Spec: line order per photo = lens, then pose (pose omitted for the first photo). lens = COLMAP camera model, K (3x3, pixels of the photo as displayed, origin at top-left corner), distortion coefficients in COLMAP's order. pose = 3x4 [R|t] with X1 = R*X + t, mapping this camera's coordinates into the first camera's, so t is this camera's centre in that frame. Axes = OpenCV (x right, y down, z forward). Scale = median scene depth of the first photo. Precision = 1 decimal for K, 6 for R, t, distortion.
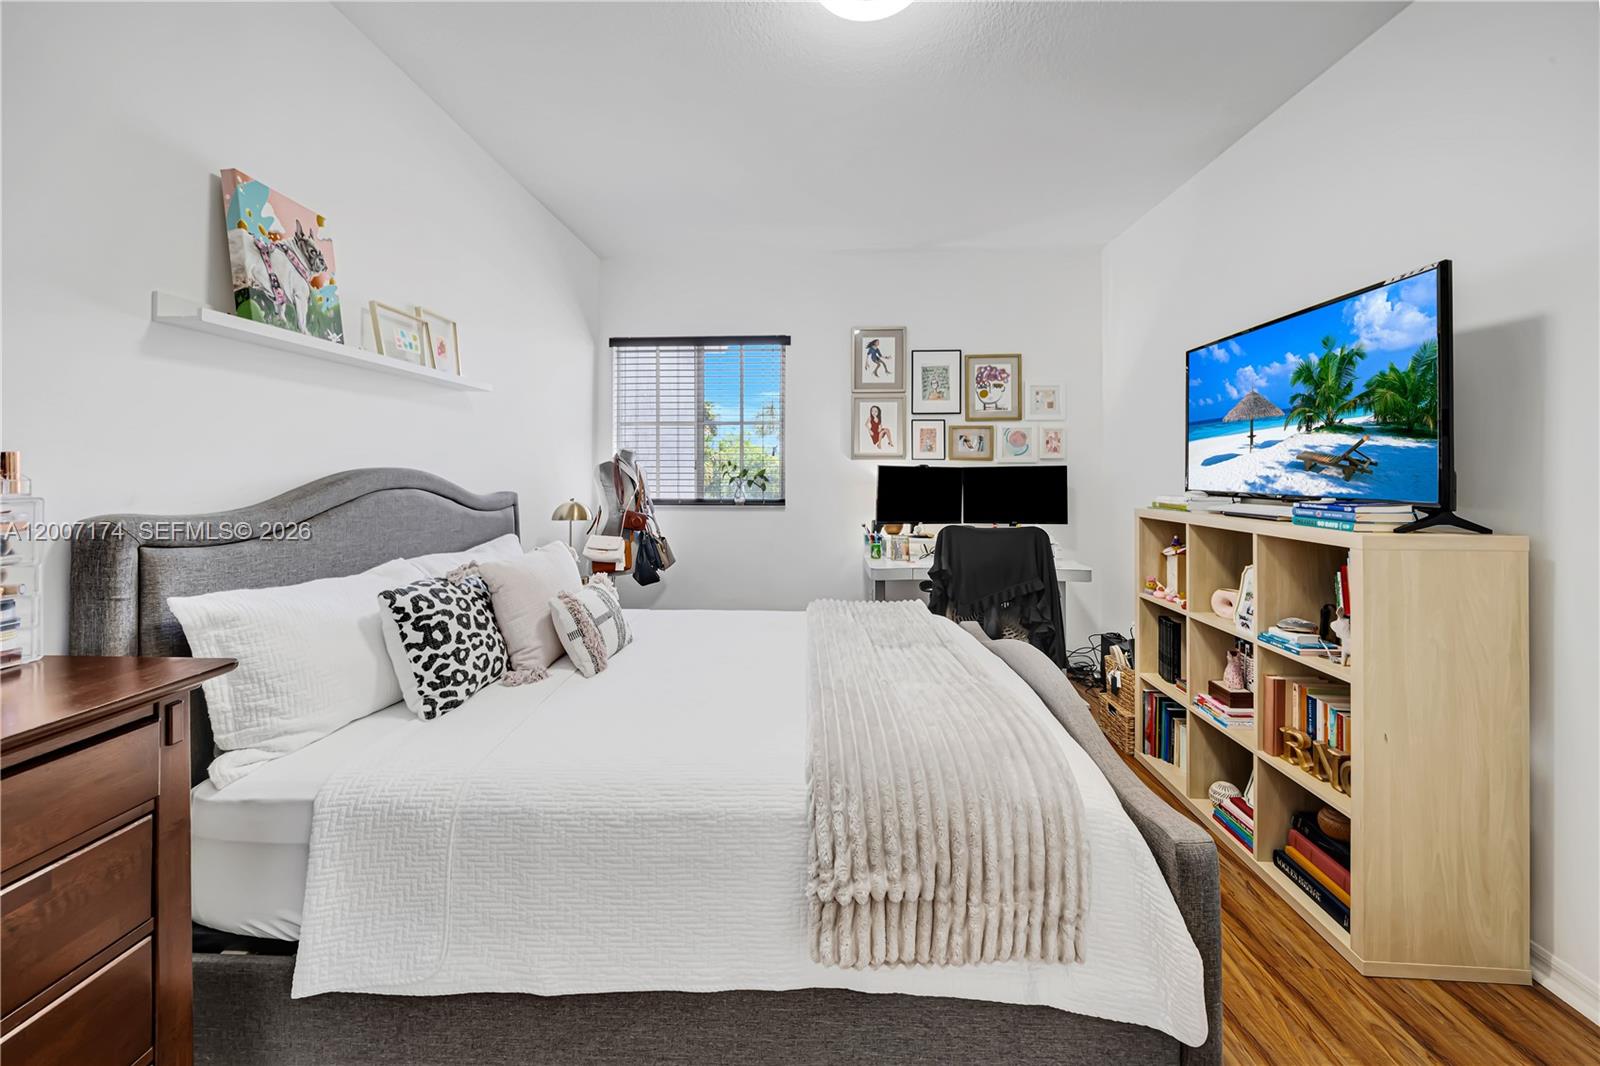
lens RADIAL K [[571.6, 0, 799.2], [0, 571.6, 467.3], [0, 0, 1]] dist [-0.001597, -0.000031]
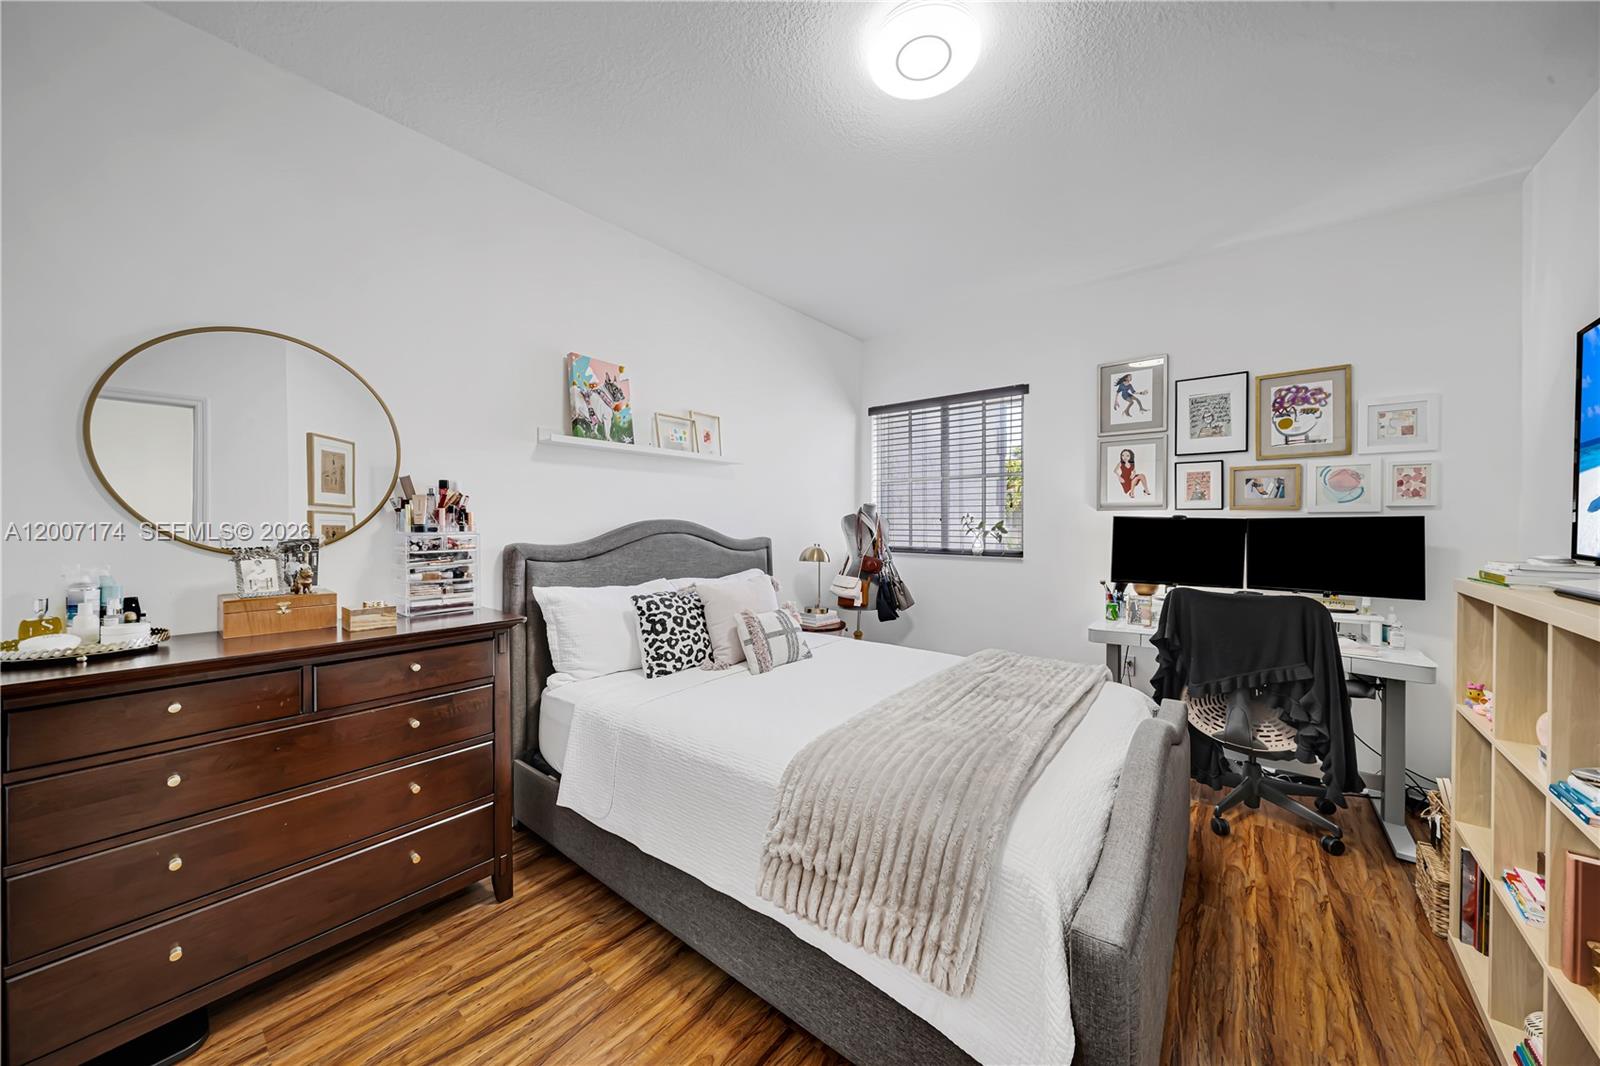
lens RADIAL K [[548.4, 0, 799.4], [0, 548.4, 528.2], [0, 0, 1]] dist [-0.001433, 0.000198]
pose [[0.805186, 0.009457, -0.592947, 0.349541], [0.001144, 0.999846, 0.017500, -0.000964], [0.593022, -0.014769, 0.805051, 0.017012]]
